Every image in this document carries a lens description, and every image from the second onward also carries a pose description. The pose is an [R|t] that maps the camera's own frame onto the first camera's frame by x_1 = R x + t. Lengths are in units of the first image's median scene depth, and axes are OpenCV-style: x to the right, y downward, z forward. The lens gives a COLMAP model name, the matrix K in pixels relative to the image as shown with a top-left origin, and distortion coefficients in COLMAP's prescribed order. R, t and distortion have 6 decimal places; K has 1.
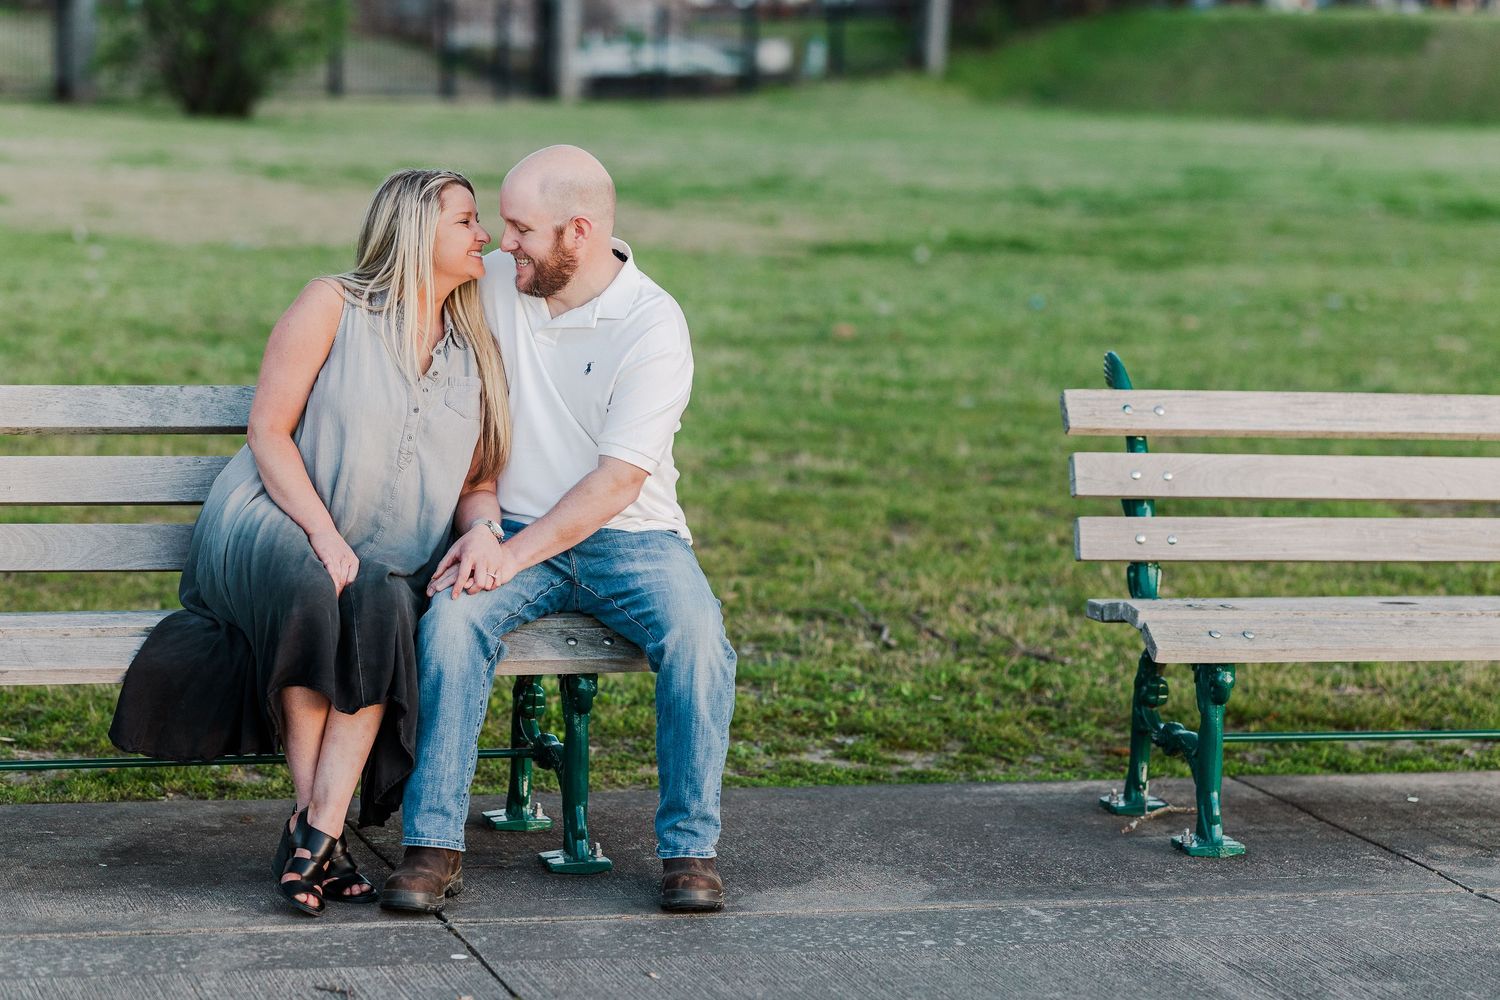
lens RADIAL K [[3894.0, 0, 747.3], [0, 3894.0, 499.5], [0, 0, 1]] dist [-0.076105, 0.000000]
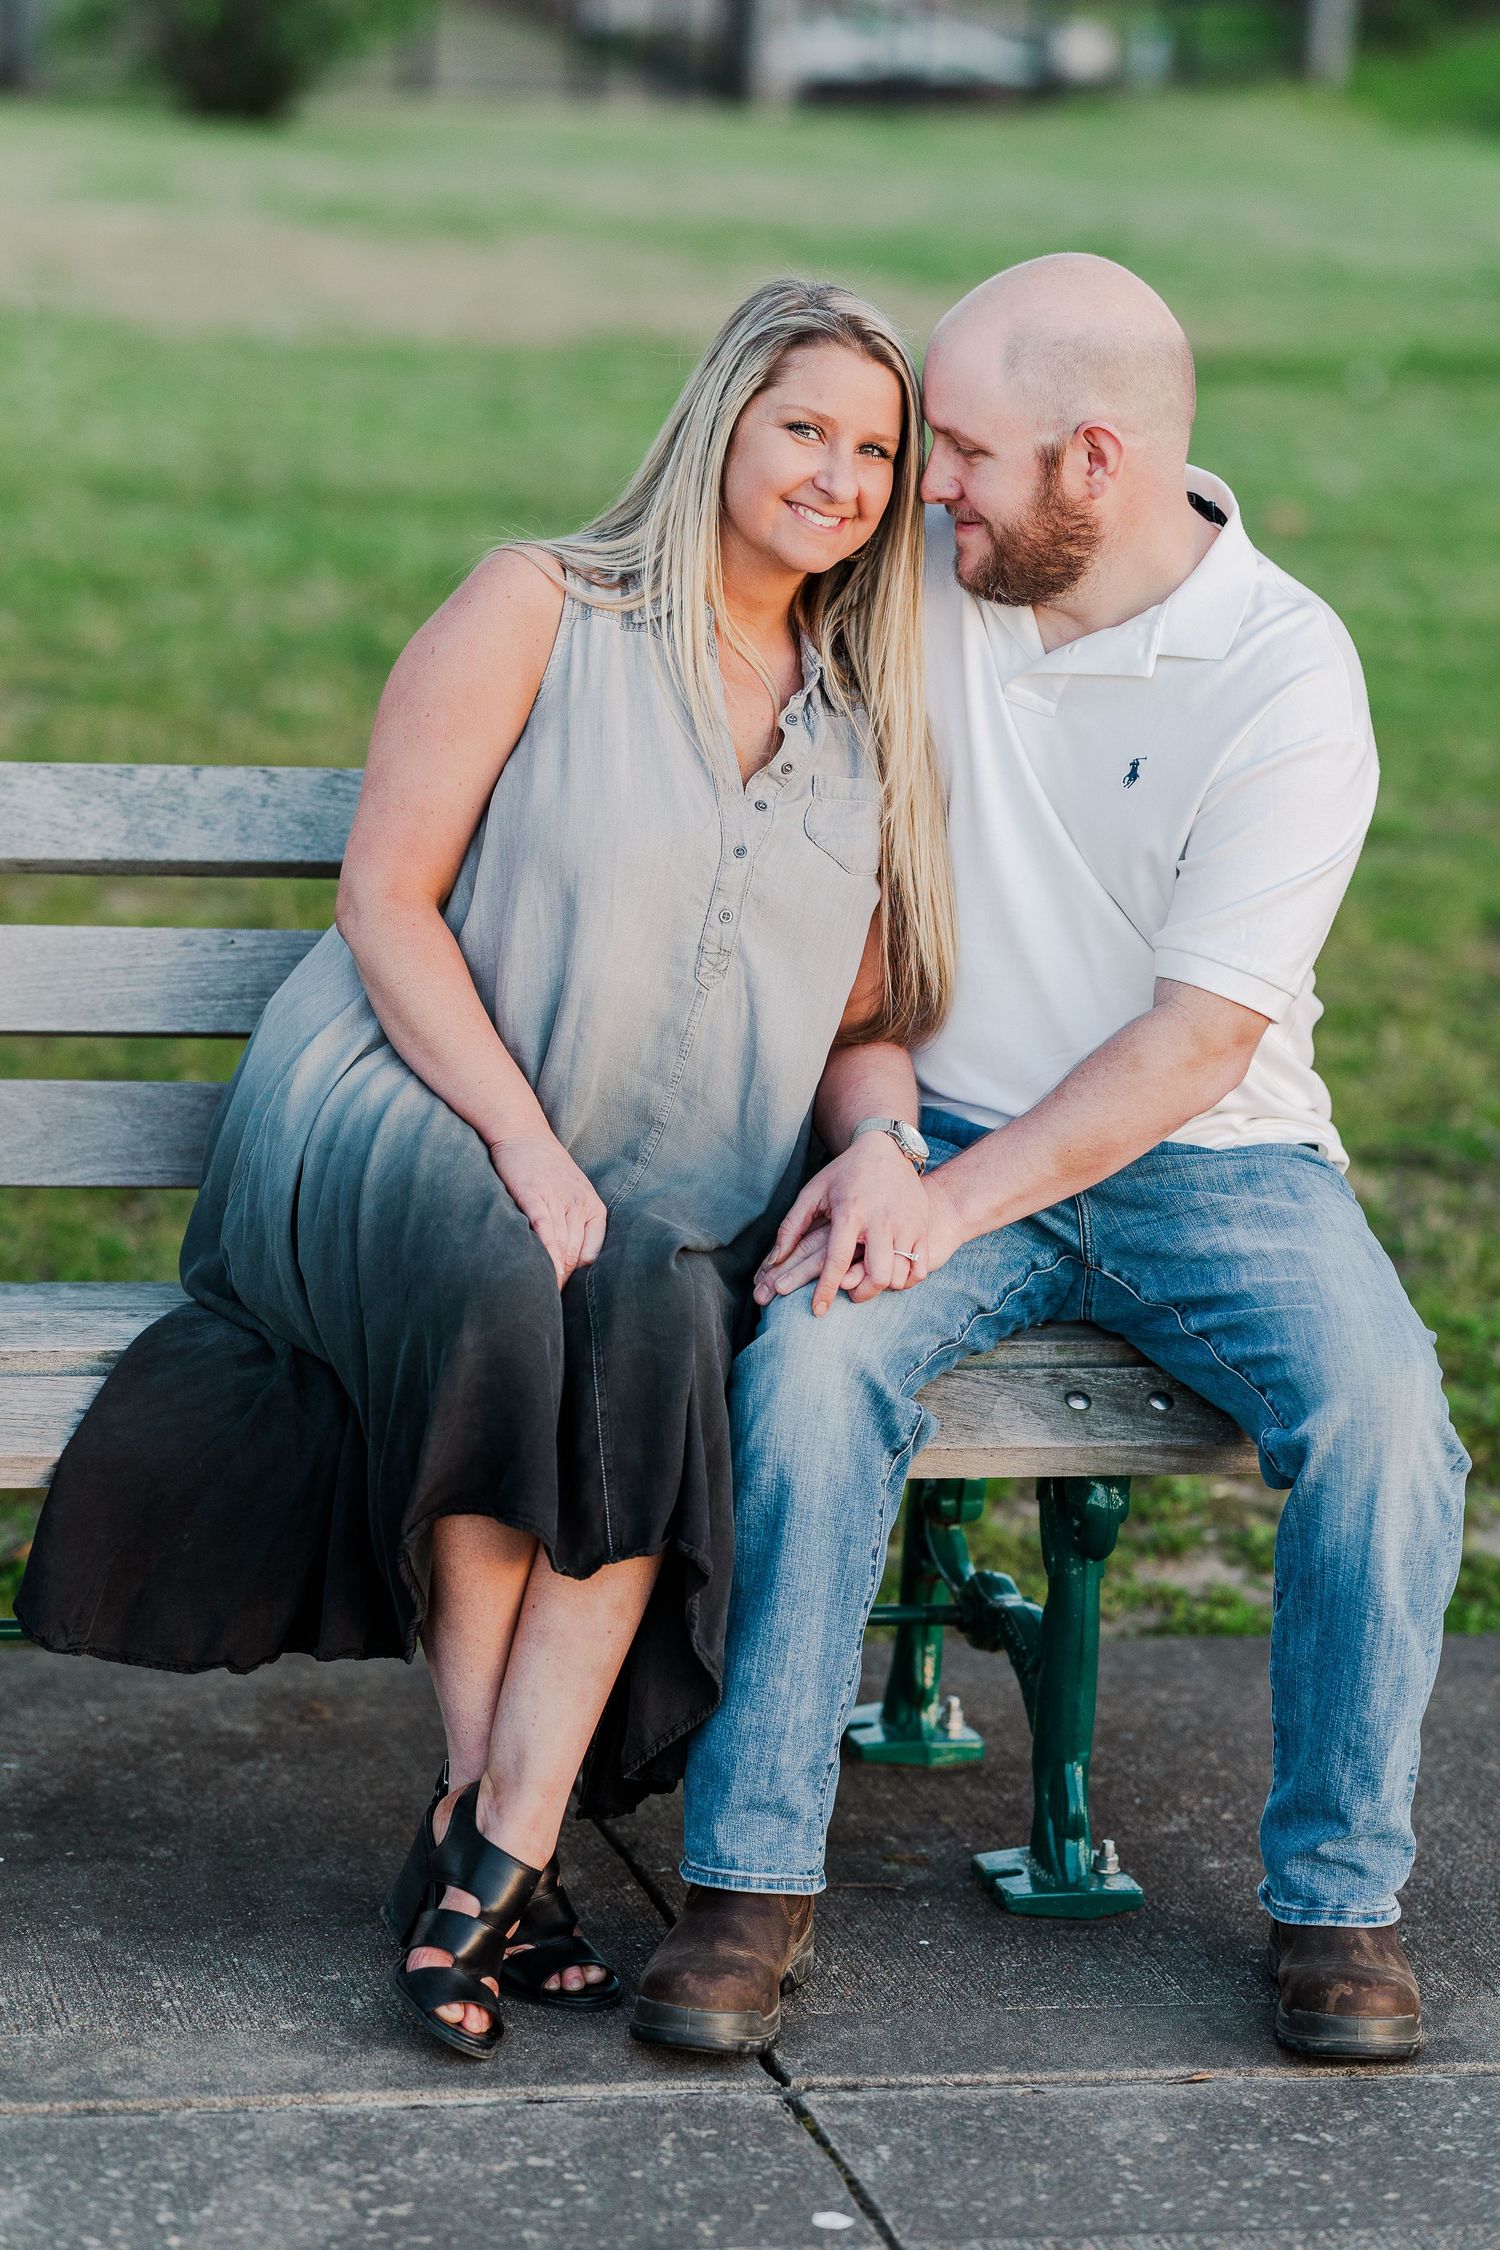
lens RADIAL K [[5841.0, 0, 754.0], [0, 5841.0, 1124.0], [0, 0, 1]] dist [-0.076105, 0.000000]
pose [[0.998526, 0.034455, -0.041932, -0.054904], [-0.031464, 0.997048, 0.070032, -0.039005], [0.044221, -0.068610, 0.996663, 0.350350]]
